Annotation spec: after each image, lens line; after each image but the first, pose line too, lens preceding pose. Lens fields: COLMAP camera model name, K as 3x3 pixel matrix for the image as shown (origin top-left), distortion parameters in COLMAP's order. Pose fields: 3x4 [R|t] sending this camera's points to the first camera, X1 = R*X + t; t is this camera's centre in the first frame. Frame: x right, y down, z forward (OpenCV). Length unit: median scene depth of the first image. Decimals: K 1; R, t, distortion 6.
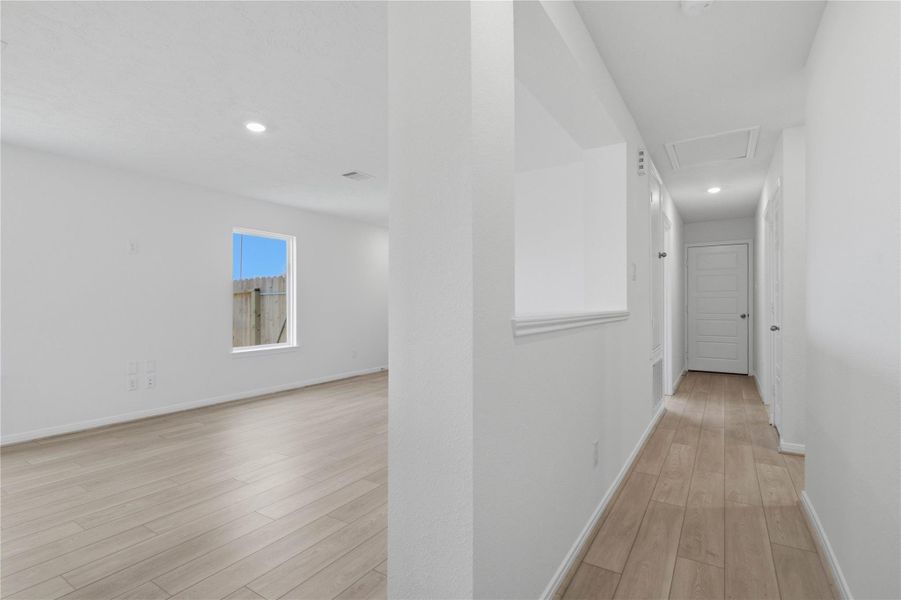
lens RADIAL K [[423.5, 0, 447.9], [0, 423.5, 303.4], [0, 0, 1]] dist [0.001612, -0.000302]
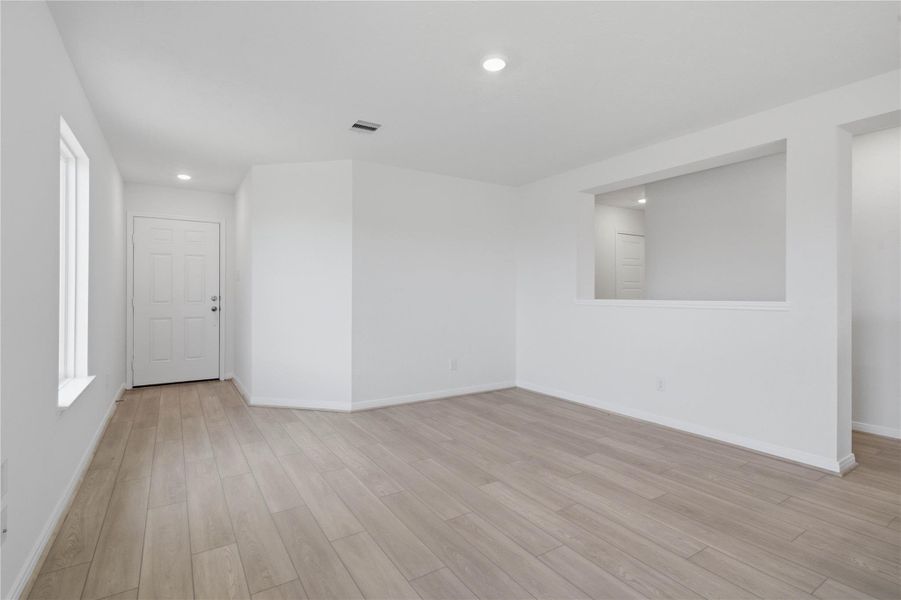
lens RADIAL K [[437.7, 0, 449.3], [0, 437.7, 292.5], [0, 0, 1]] dist [0.000574, -0.000226]
pose [[0.419481, 0.005237, 0.907749, -0.680912], [-0.004096, 0.999984, -0.003876, 0.004421], [-0.907755, -0.002092, 0.419496, 0.429379]]
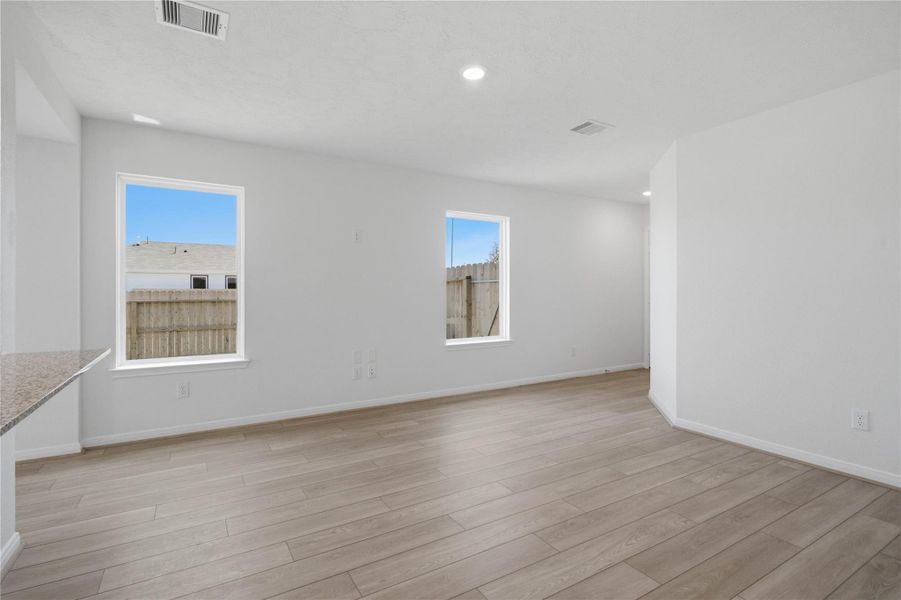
lens RADIAL K [[426.1, 0, 448.6], [0, 426.1, 297.3], [0, 0, 1]] dist [0.002374, -0.000371]
pose [[0.896039, 0.008535, -0.443893, -0.080045], [-0.001488, 0.999867, 0.016221, -0.003522], [0.443973, -0.013874, 0.895933, 0.150070]]
